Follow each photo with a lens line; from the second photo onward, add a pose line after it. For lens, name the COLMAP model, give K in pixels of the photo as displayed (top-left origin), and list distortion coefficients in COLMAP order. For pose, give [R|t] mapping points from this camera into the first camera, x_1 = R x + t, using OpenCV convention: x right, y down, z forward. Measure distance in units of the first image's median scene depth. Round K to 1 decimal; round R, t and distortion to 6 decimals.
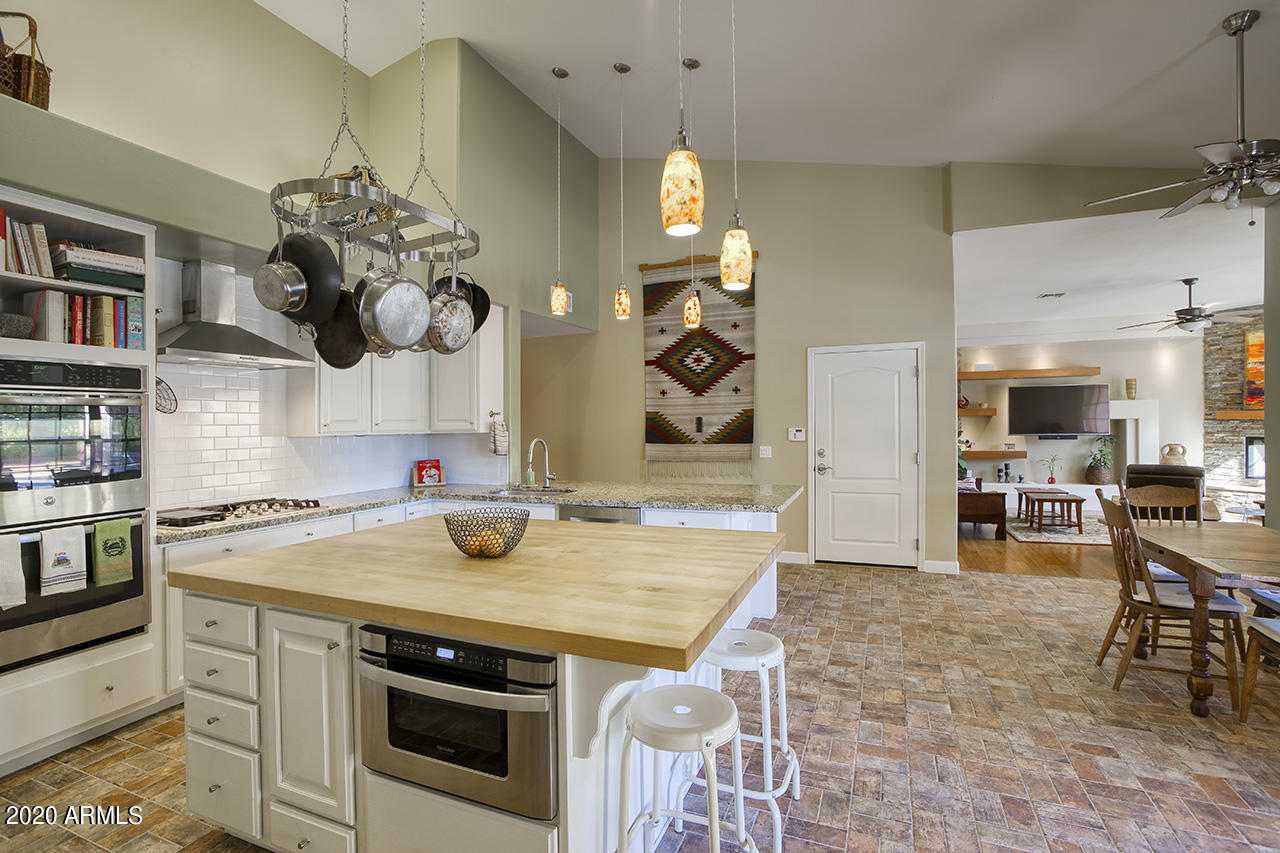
lens RADIAL K [[597.7, 0, 635.0], [0, 597.7, 428.4], [0, 0, 1]] dist [-0.069979, 0.025426]
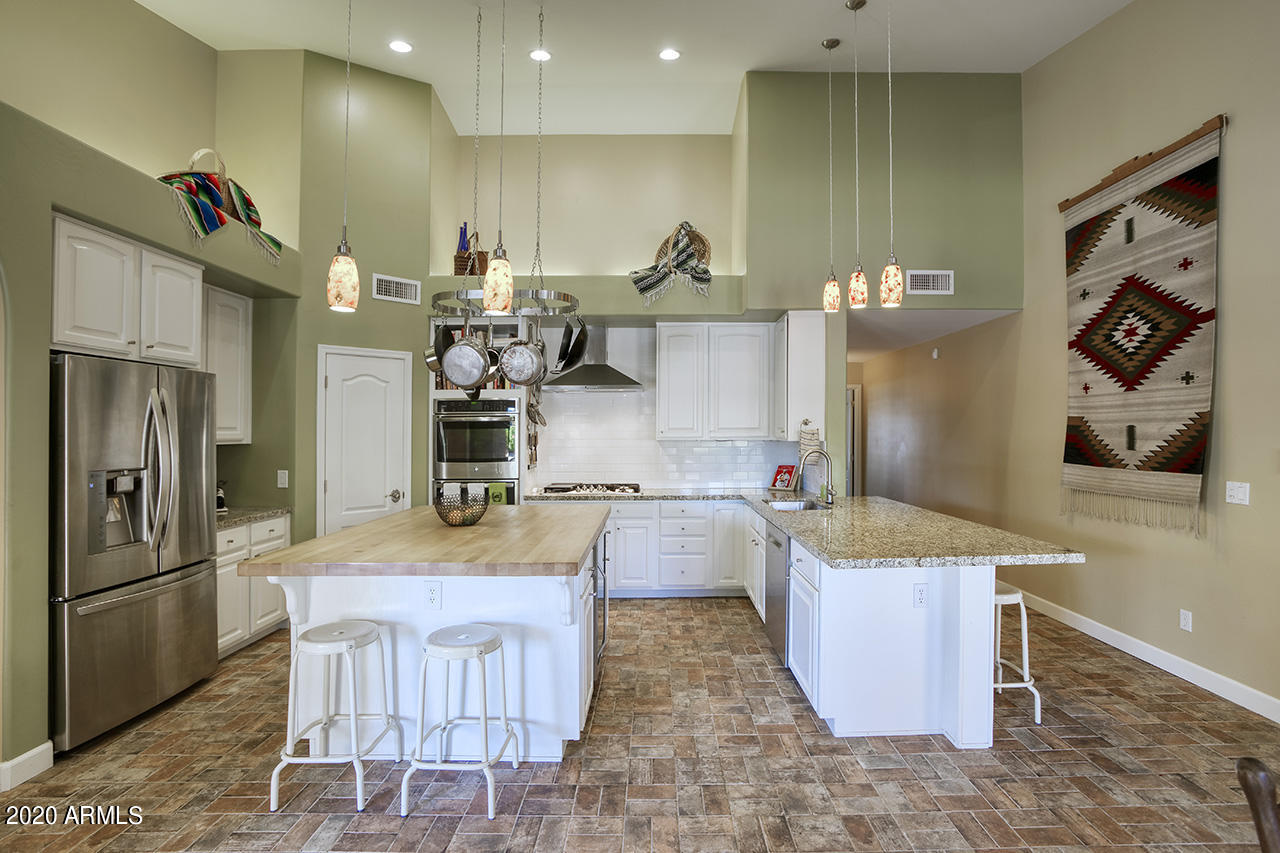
lens RADIAL K [[597.7, 0, 635.0], [0, 597.7, 428.4], [0, 0, 1]] dist [-0.069979, 0.025426]
pose [[0.368019, 0.009979, -0.929765, 0.475866], [-0.008377, 0.999937, 0.007417, -0.016178], [0.929781, 0.005060, 0.368079, 0.314462]]
